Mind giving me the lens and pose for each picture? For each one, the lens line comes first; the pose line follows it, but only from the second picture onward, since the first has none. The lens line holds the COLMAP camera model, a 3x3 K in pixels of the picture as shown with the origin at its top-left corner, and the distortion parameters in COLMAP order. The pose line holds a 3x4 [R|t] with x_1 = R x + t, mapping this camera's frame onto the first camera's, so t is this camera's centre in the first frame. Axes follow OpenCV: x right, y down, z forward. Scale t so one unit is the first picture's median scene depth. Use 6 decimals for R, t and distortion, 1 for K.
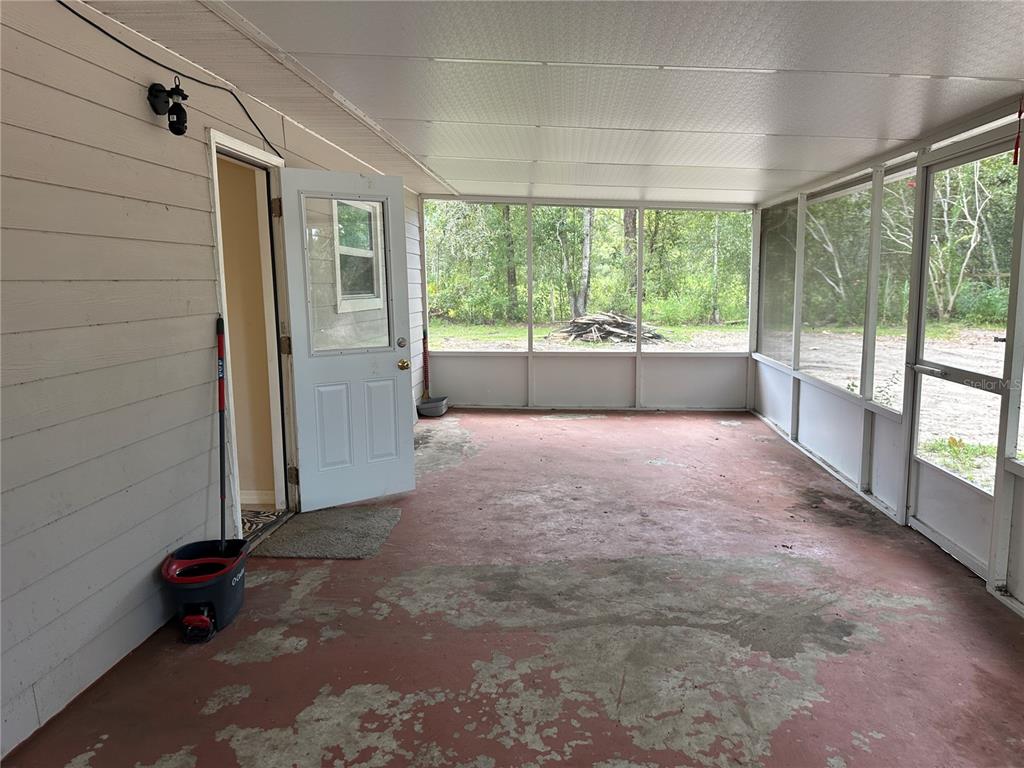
lens RADIAL K [[726.4, 0, 519.2], [0, 726.4, 383.8], [0, 0, 1]] dist [0.057654, -0.079832]
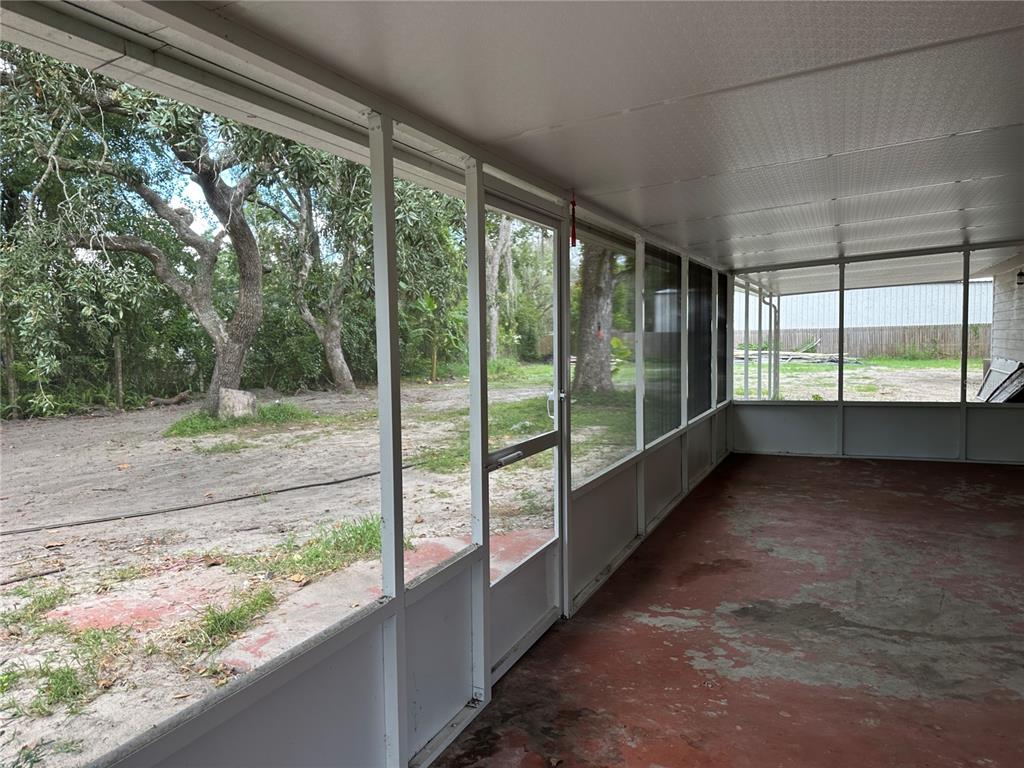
lens RADIAL K [[726.4, 0, 512.5], [0, 726.4, 380.6], [0, 0, 1]] dist [0.057654, -0.079832]
pose [[-0.935669, 0.011242, 0.352699, 0.413460], [0.078914, 0.980846, 0.178086, -0.351586], [-0.343942, 0.194462, -0.918634, 2.507370]]
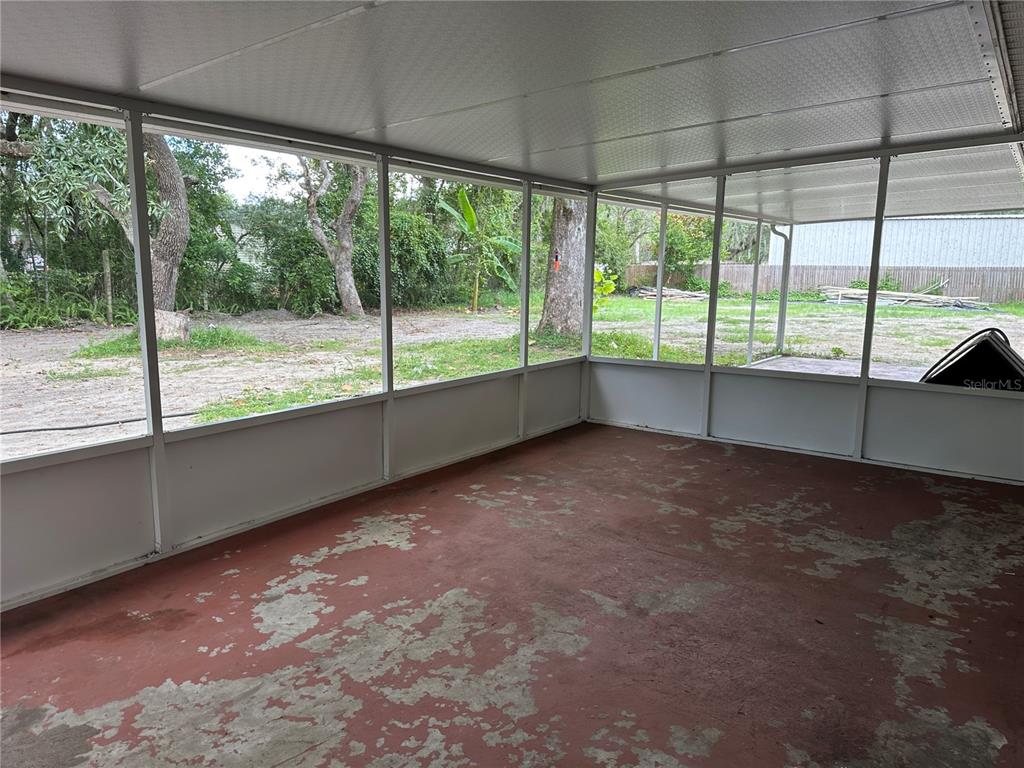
lens RADIAL K [[726.4, 0, 514.2], [0, 726.4, 387.6], [0, 0, 1]] dist [0.057654, -0.079832]
pose [[-0.856492, -0.083511, 0.509359, -0.460387], [0.067062, 0.960456, 0.270235, -0.198921], [-0.511785, 0.265613, -0.817023, 1.392416]]
